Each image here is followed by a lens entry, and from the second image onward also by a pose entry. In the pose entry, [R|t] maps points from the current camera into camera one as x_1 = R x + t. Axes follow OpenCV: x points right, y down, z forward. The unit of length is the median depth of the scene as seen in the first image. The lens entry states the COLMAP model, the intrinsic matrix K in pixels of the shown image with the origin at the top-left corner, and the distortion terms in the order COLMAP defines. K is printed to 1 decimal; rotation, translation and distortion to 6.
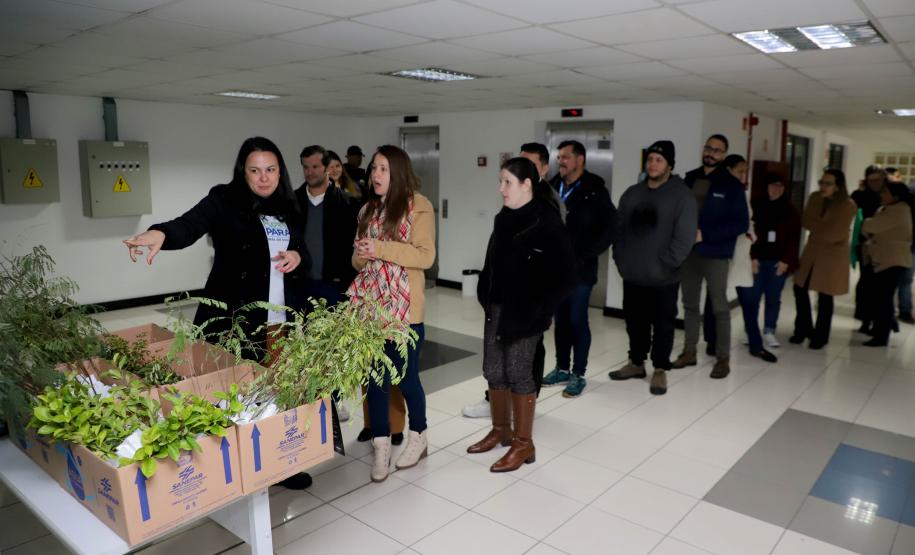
lens RADIAL K [[667.8, 0, 473.0], [0, 667.8, 269.3], [0, 0, 1]] dist [-0.052913, 0.024389]
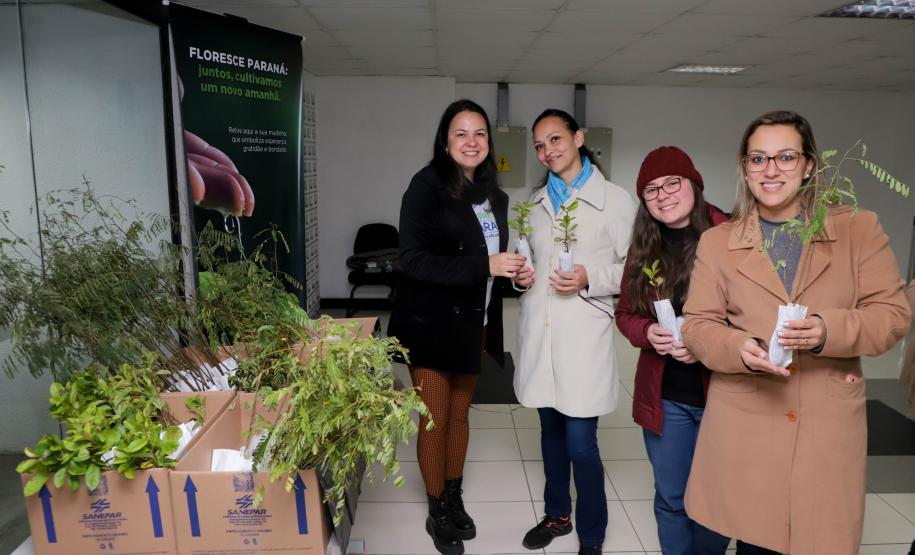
lens RADIAL K [[670.3, 0, 465.3], [0, 670.3, 273.0], [0, 0, 1]] dist [-0.061004, 0.028798]
pose [[0.659514, 0.125069, -0.741215, 0.358901], [-0.115811, 0.991194, 0.064204, -0.068601], [0.742718, 0.043498, 0.668191, 0.648045]]
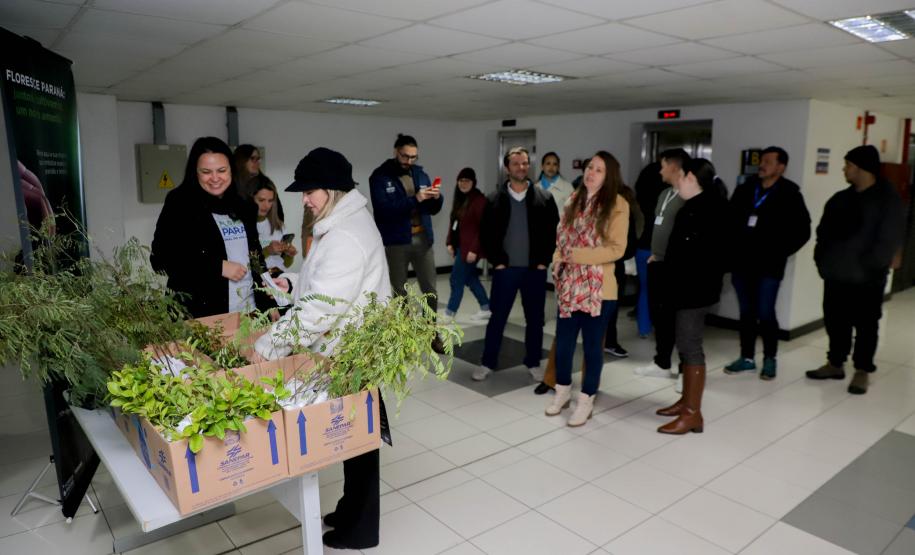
lens RADIAL K [[644.7, 0, 457.5], [0, 644.7, 277.5], [0, 0, 1]] dist [-0.057699, 0.025752]
pose [[0.981750, 0.027901, -0.188119, 0.087983], [-0.025825, 0.999576, 0.013474, 0.003863], [0.188415, -0.008370, 0.982054, 0.047805]]
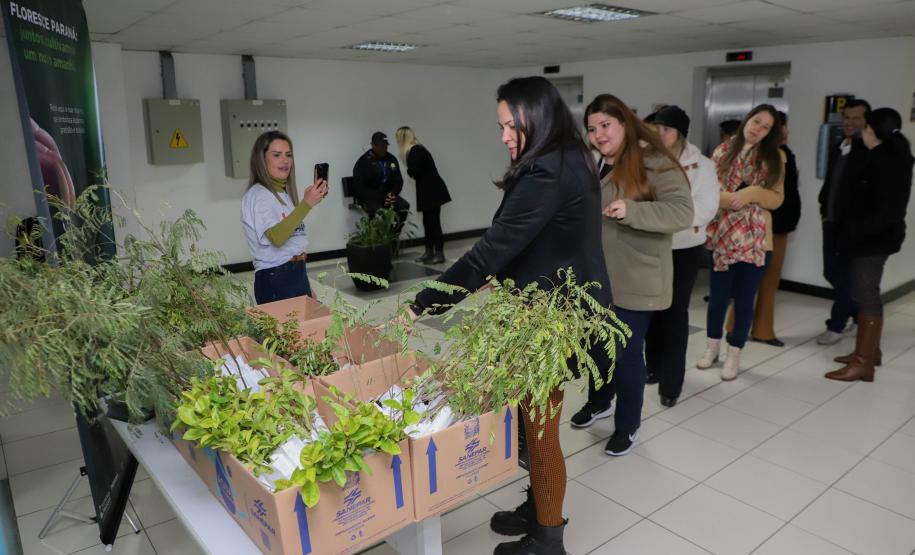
lens RADIAL K [[670.3, 0, 465.3], [0, 670.3, 273.0], [0, 0, 1]] dist [-0.061004, 0.028798]
pose [[0.982175, 0.022435, -0.186625, -0.127049], [-0.009929, 0.997658, 0.067678, -0.018111], [0.187706, -0.064618, 0.980097, 0.203186]]
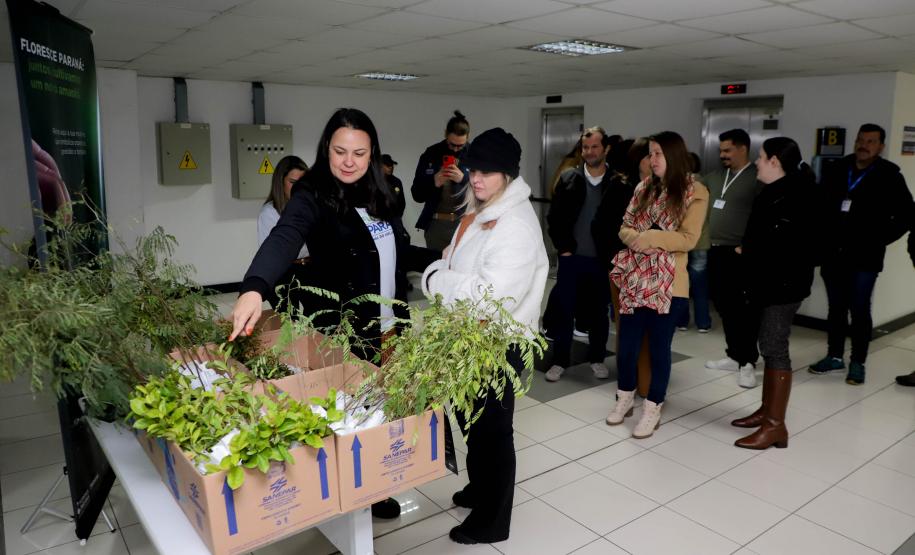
lens RADIAL K [[679.0, 0, 457.8], [0, 679.0, 255.0], [0, 0, 1]] dist [-0.060524, 0.027303]
pose [[0.973223, 0.031158, -0.227740, 0.000199], [-0.031357, 0.999504, 0.002741, -0.011204], [0.227712, 0.004473, 0.973718, 0.137683]]
